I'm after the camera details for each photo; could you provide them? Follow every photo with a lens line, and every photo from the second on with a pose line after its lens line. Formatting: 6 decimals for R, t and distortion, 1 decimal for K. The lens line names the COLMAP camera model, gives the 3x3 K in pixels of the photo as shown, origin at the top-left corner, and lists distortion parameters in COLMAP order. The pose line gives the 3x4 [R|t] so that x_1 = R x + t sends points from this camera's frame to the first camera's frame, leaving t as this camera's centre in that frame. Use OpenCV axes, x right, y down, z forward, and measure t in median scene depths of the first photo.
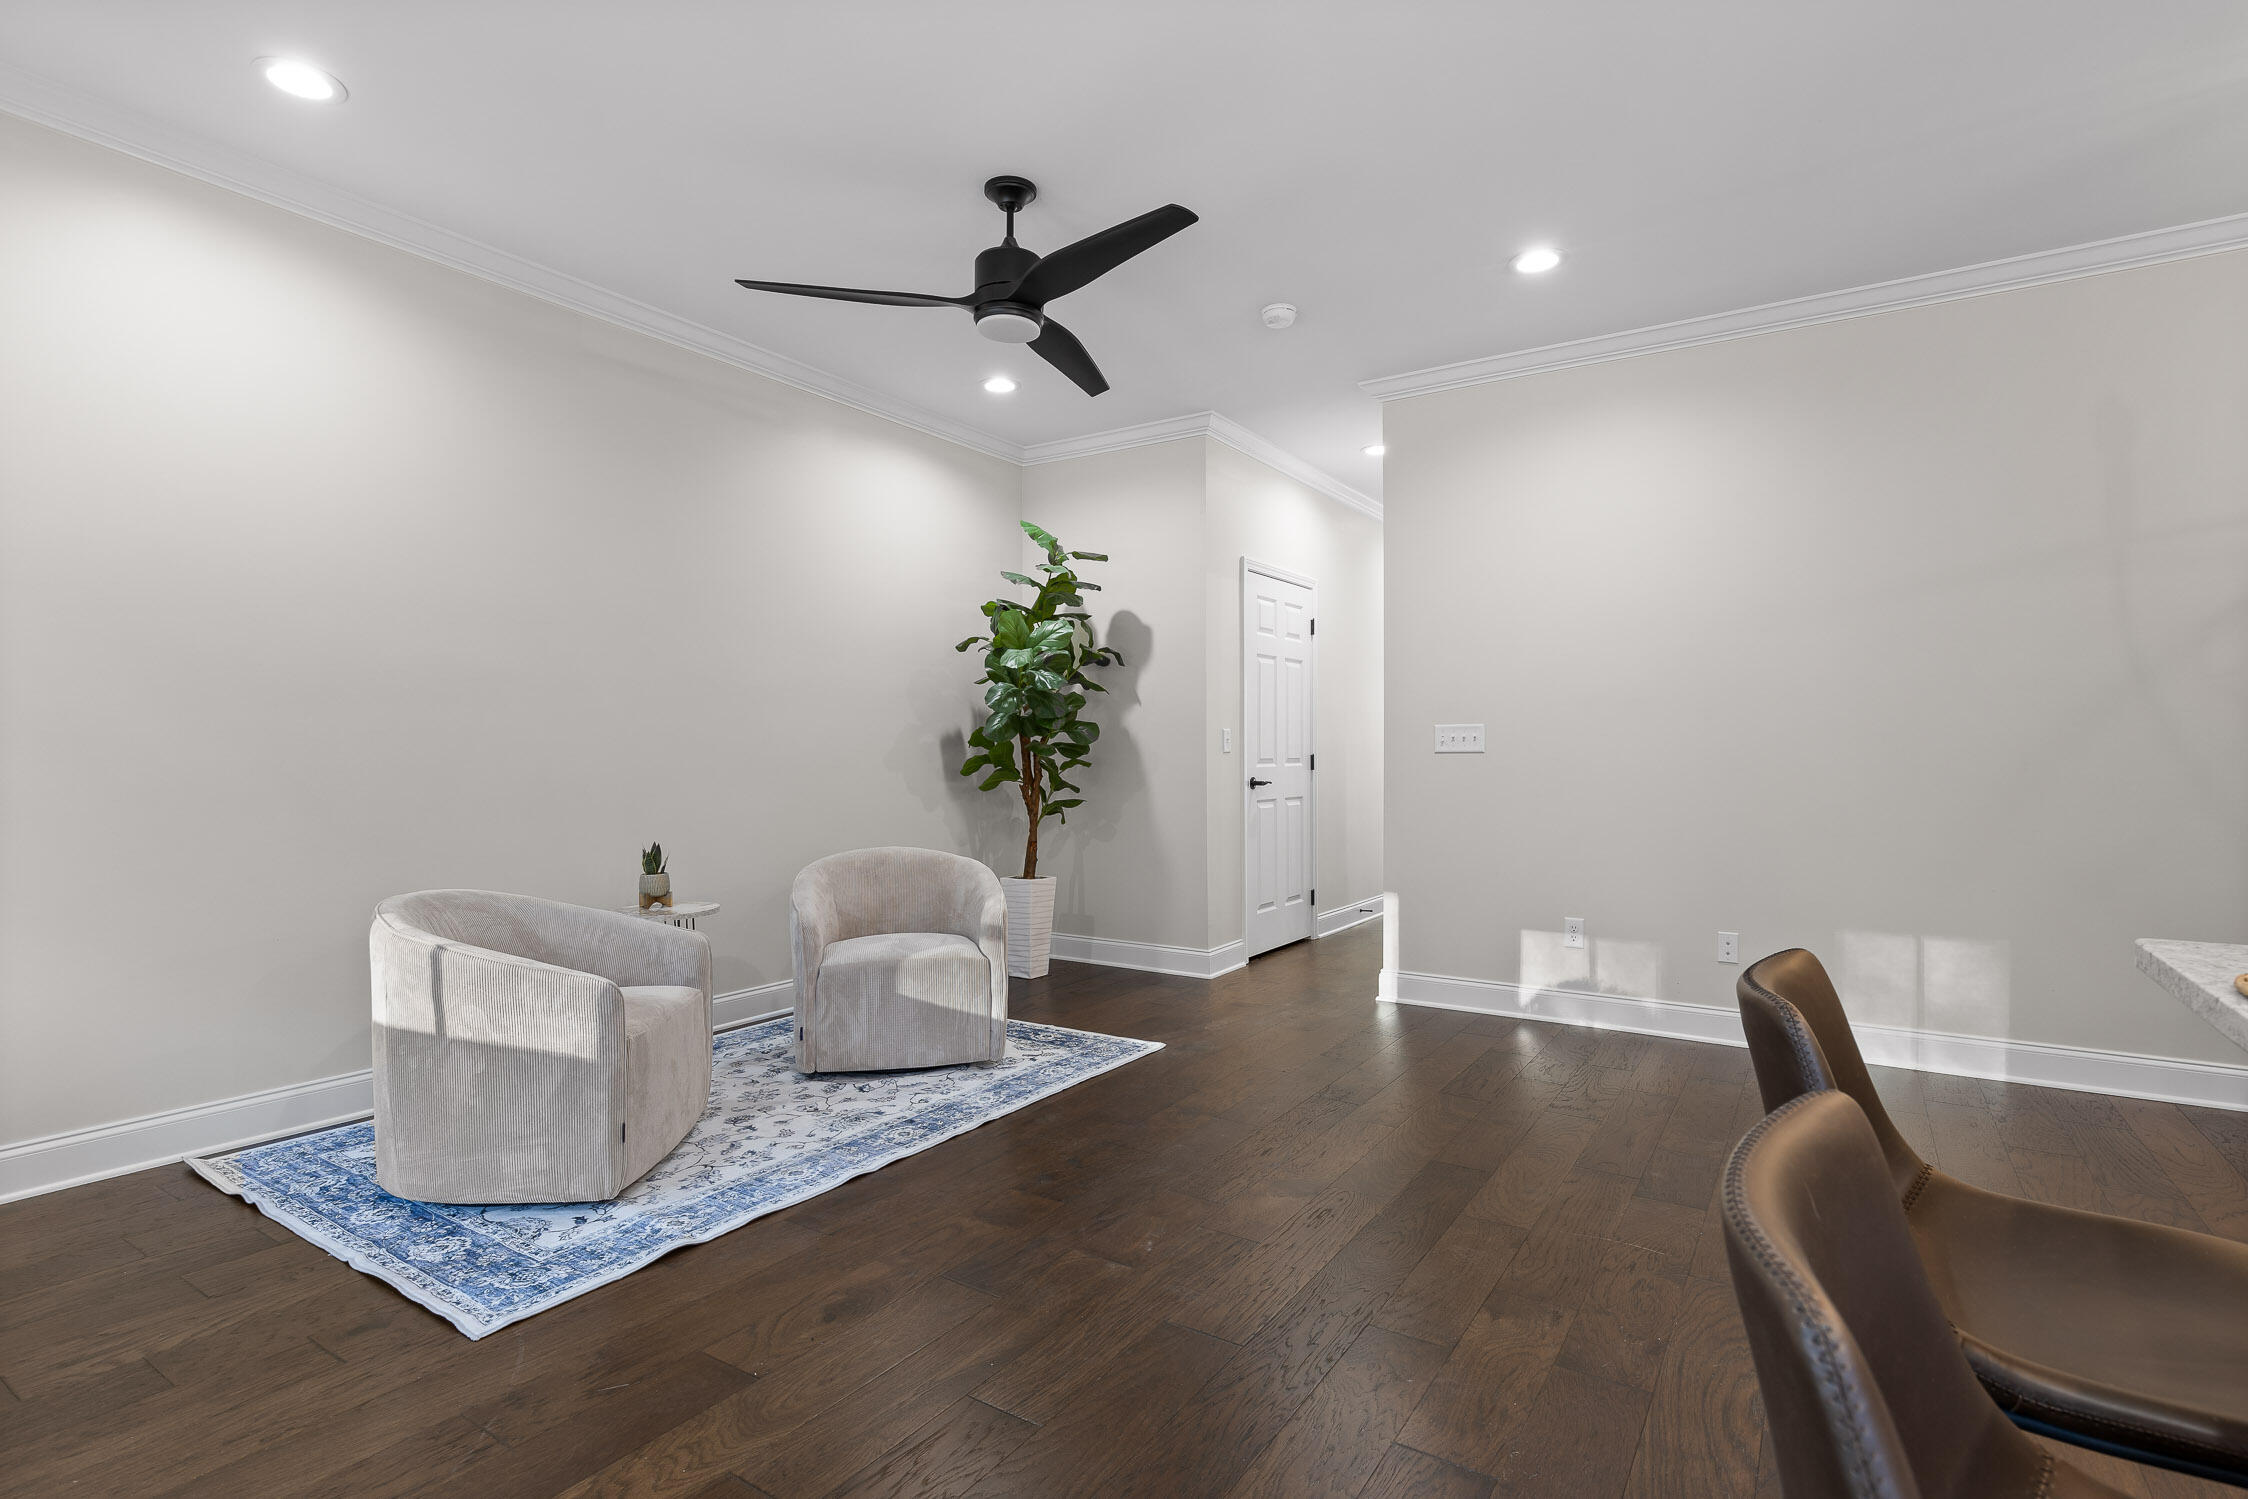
lens RADIAL K [[1098.3, 0, 1140.9], [0, 1098.3, 752.2], [0, 0, 1]] dist [-0.009210, 0.002728]
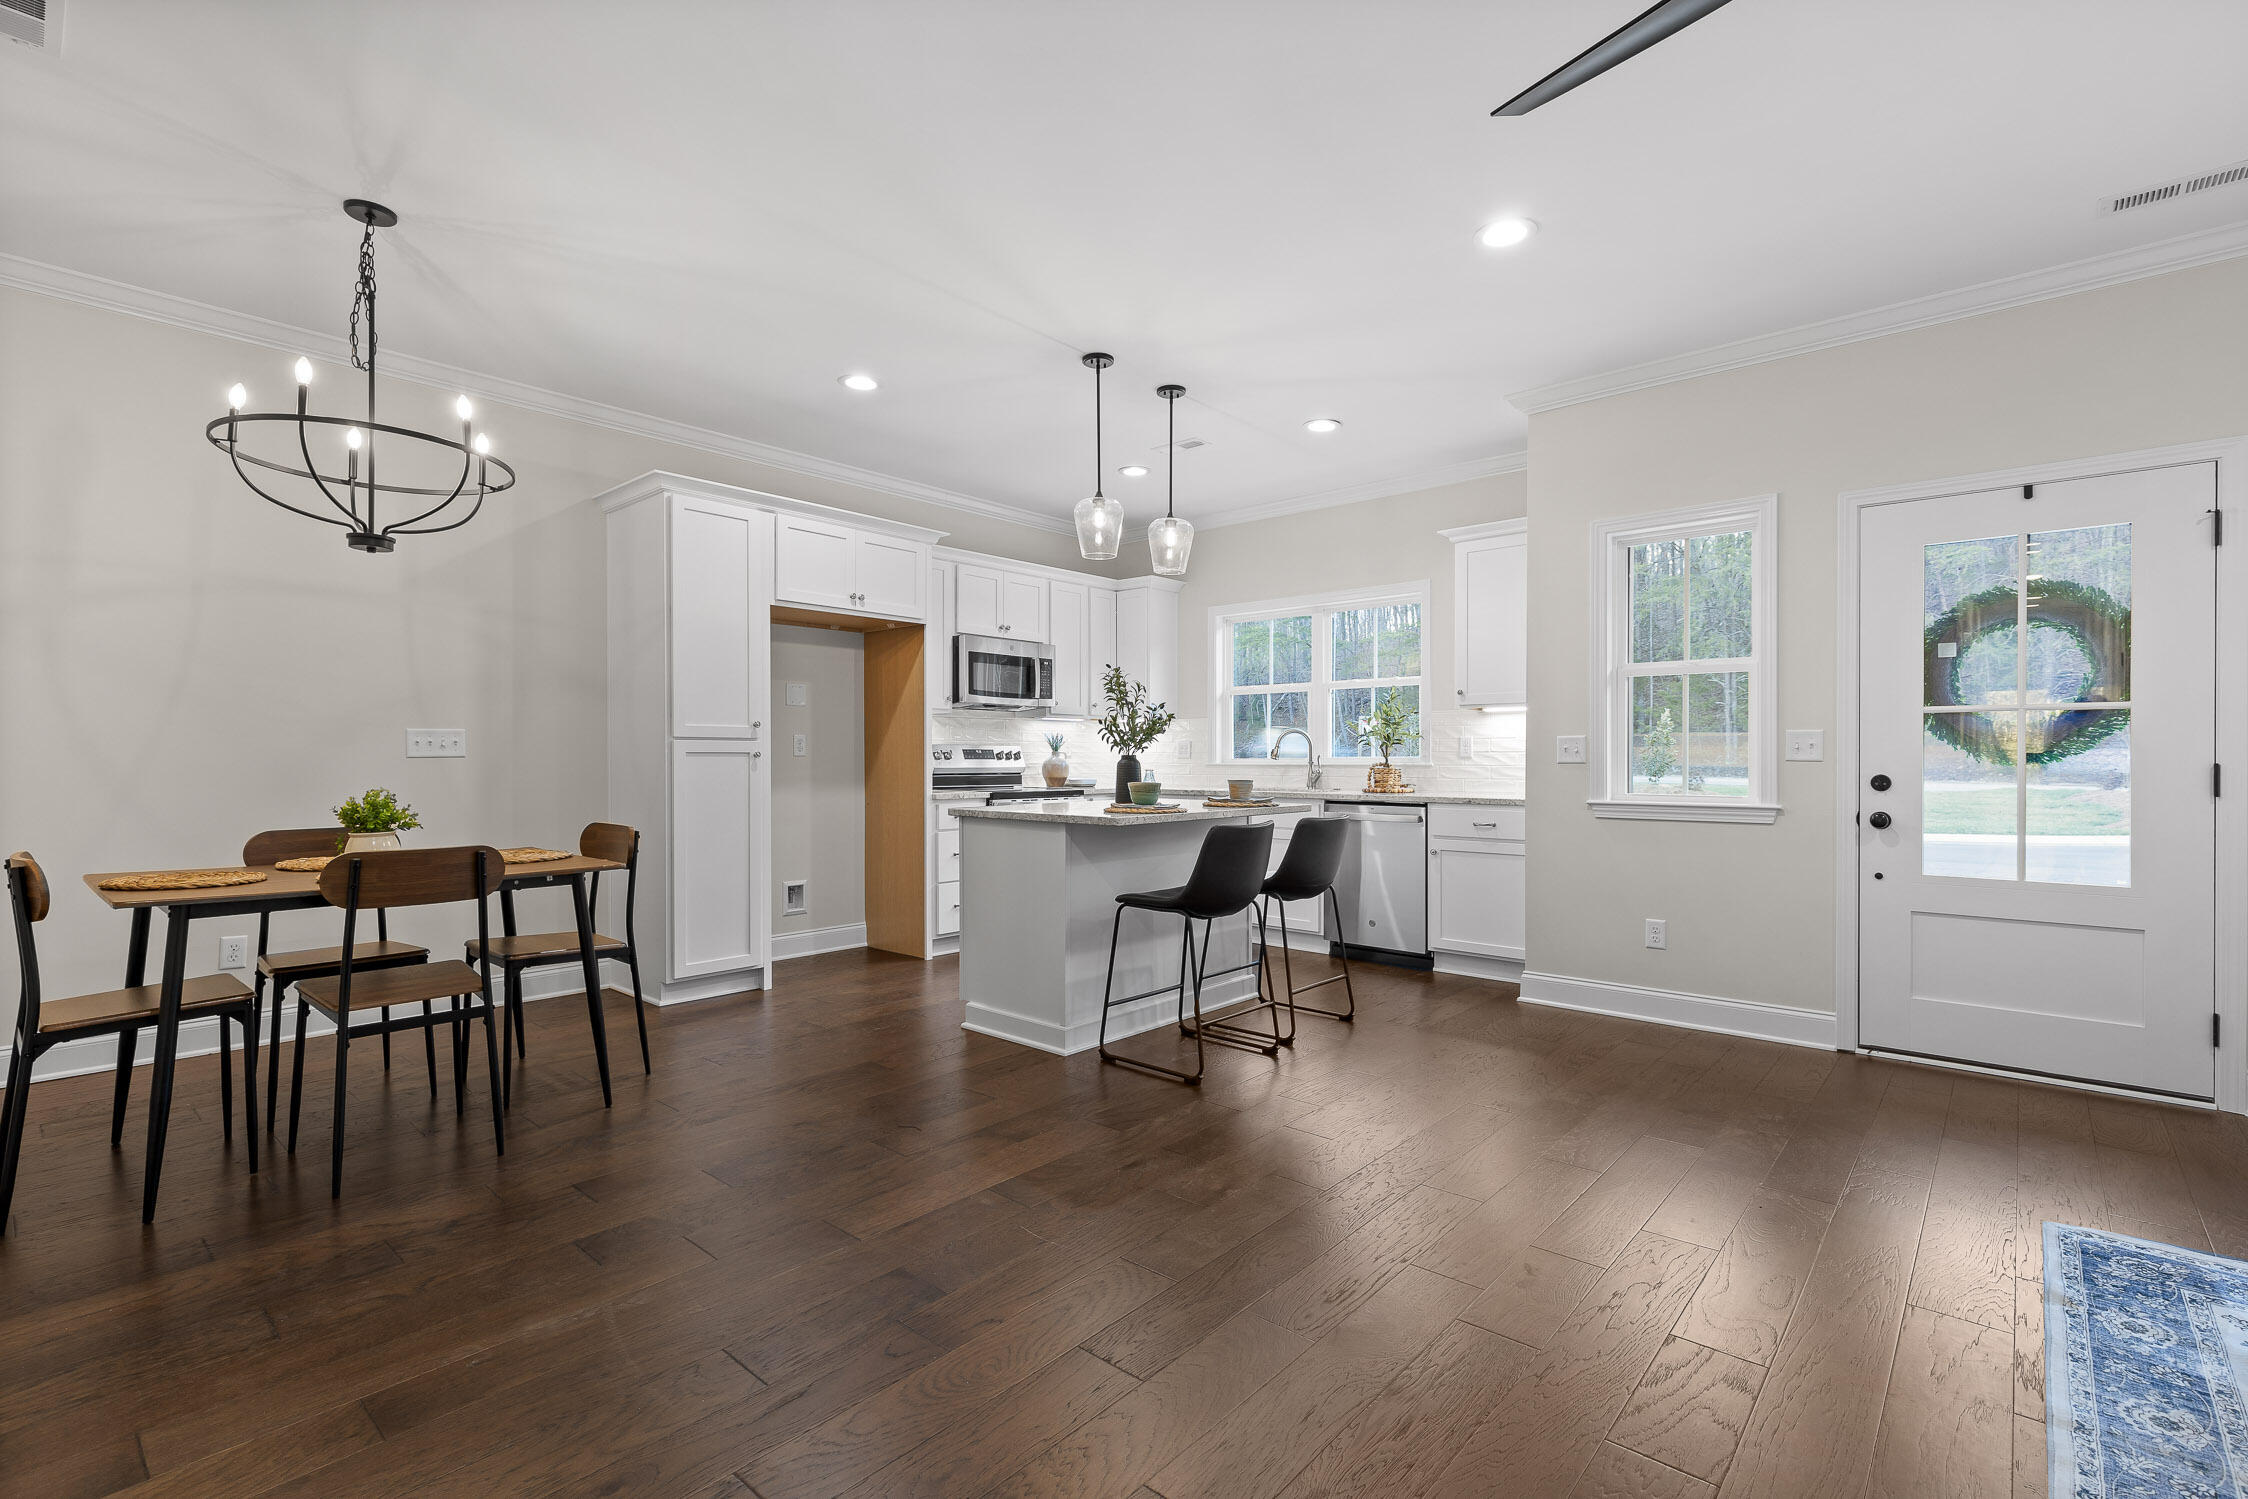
lens RADIAL K [[1023.0, 0, 1118.3], [0, 1023.0, 750.6], [0, 0, 1]] dist [0.010264, -0.001396]
pose [[-0.987088, -0.002771, 0.160156, 0.145638], [-0.003515, 0.999984, -0.004362, -0.001450], [-0.160142, -0.004869, -0.987082, 1.287561]]
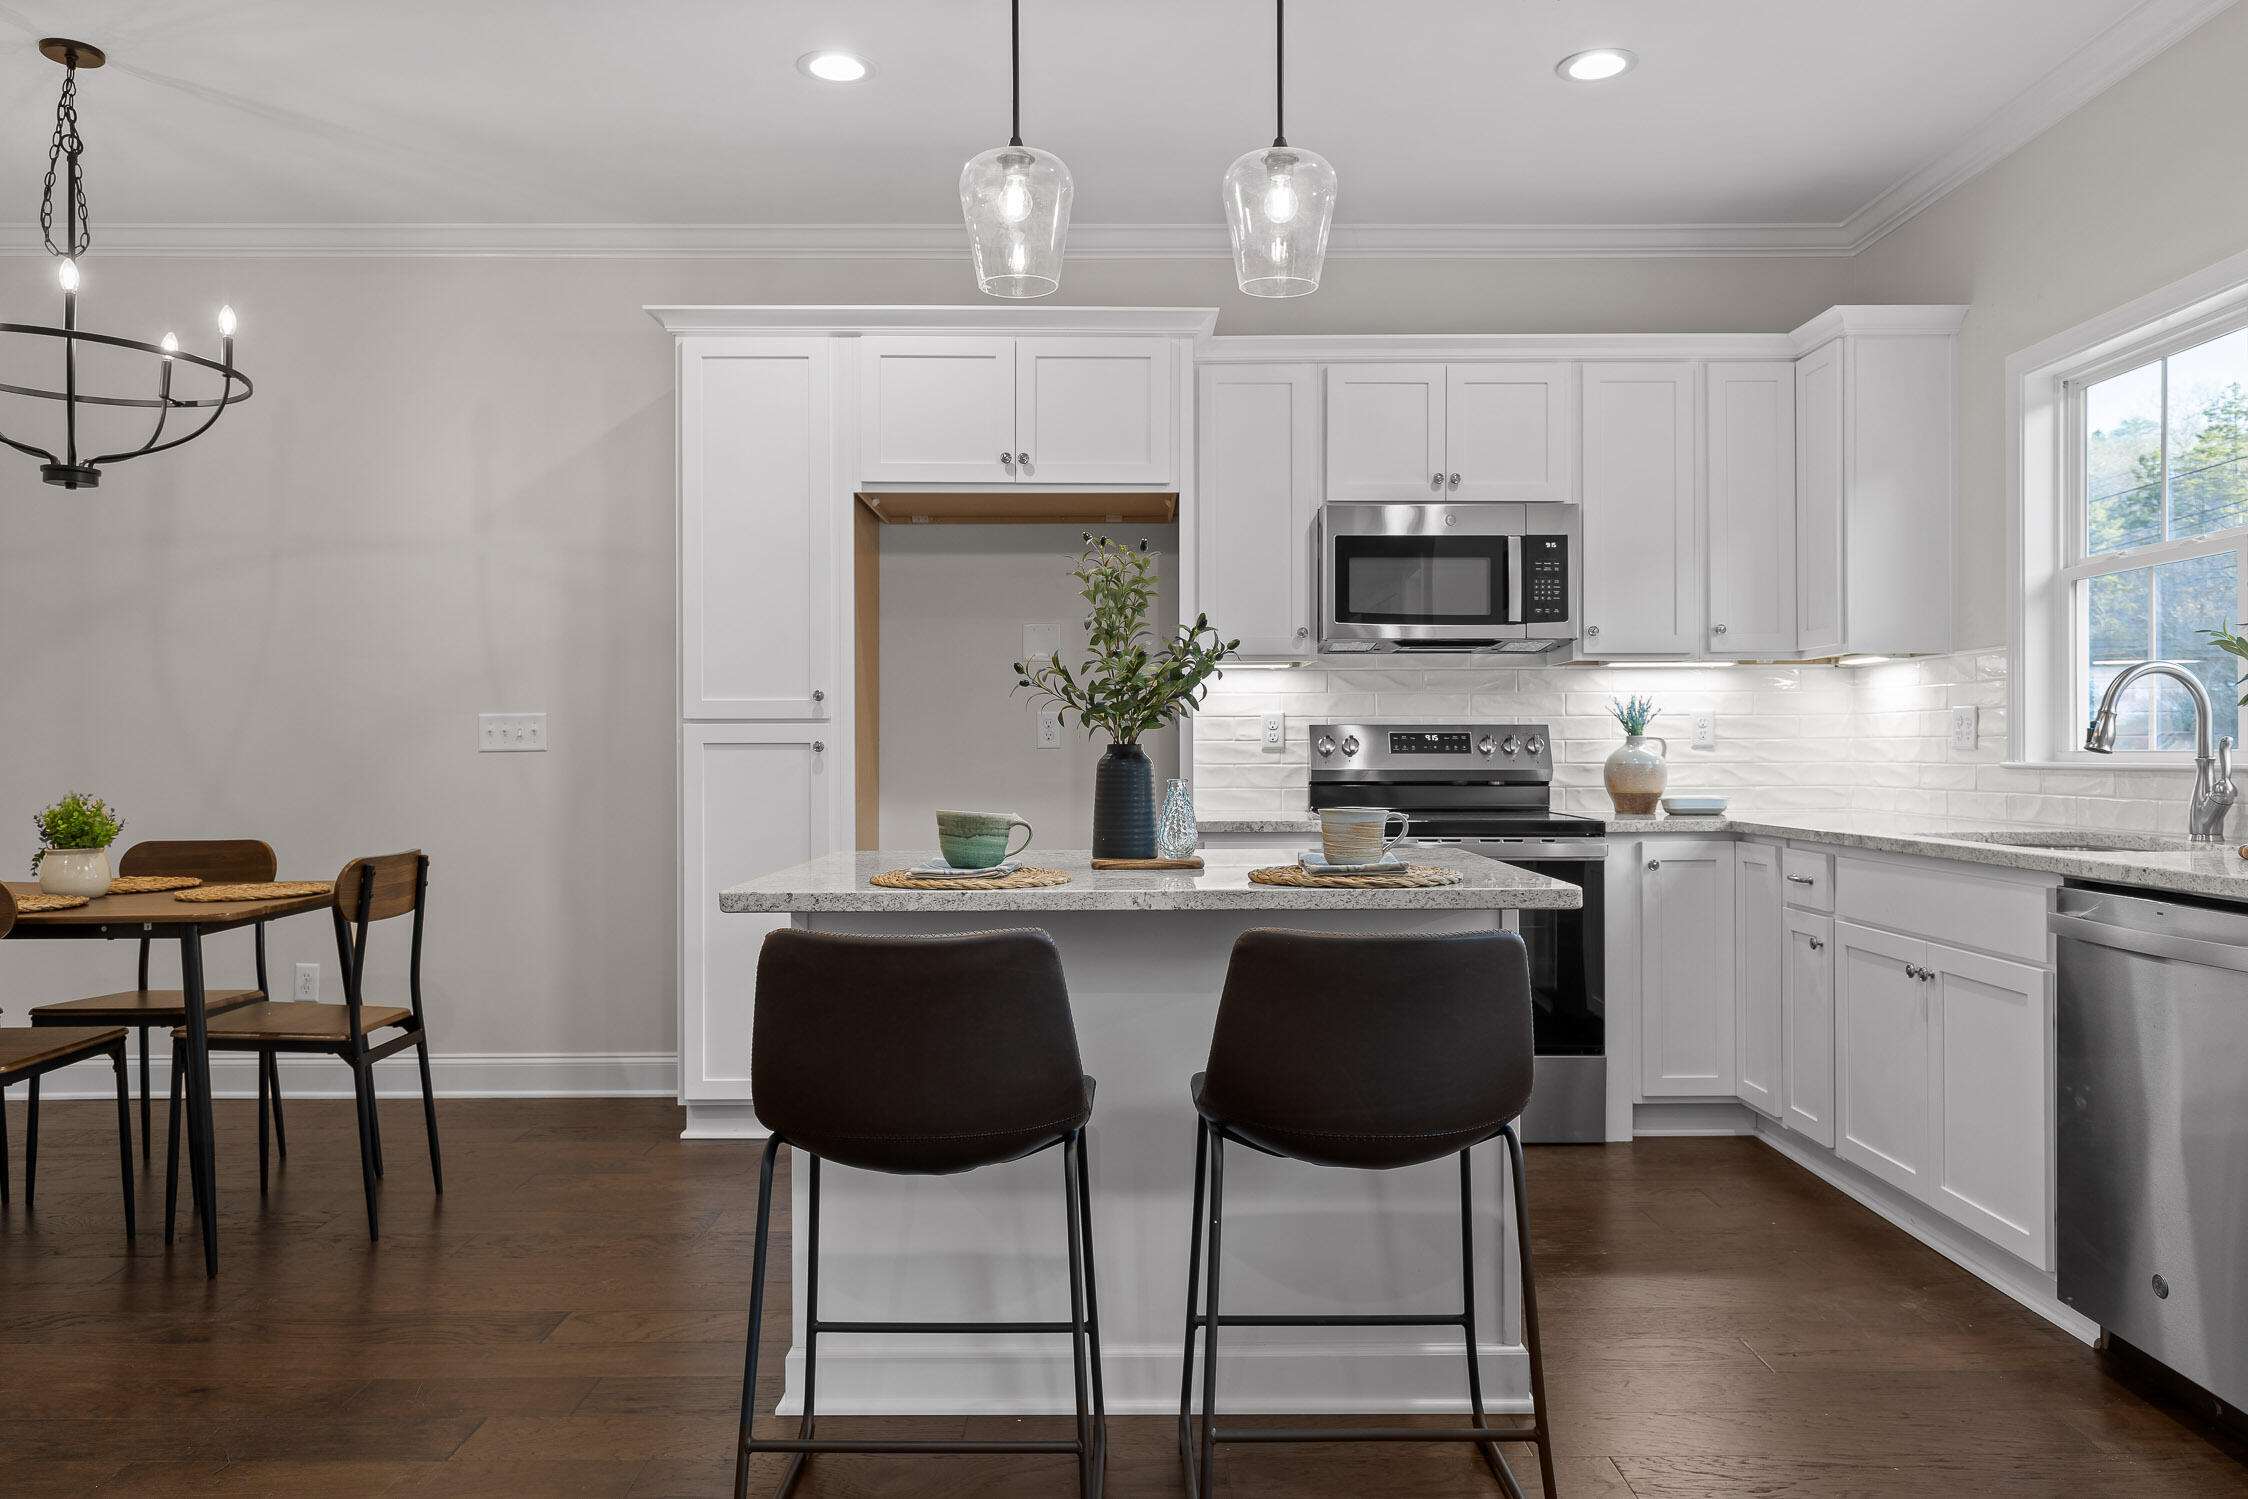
lens RADIAL K [[1572.8, 0, 1123.2], [0, 1572.8, 749.6], [0, 0, 1]] dist [0.004486, -0.003112]
pose [[-0.537759, -0.001751, 0.843097, -0.316184], [0.002089, 0.999992, 0.003410, -0.001210], [-0.843096, 0.003595, -0.537751, 0.537592]]
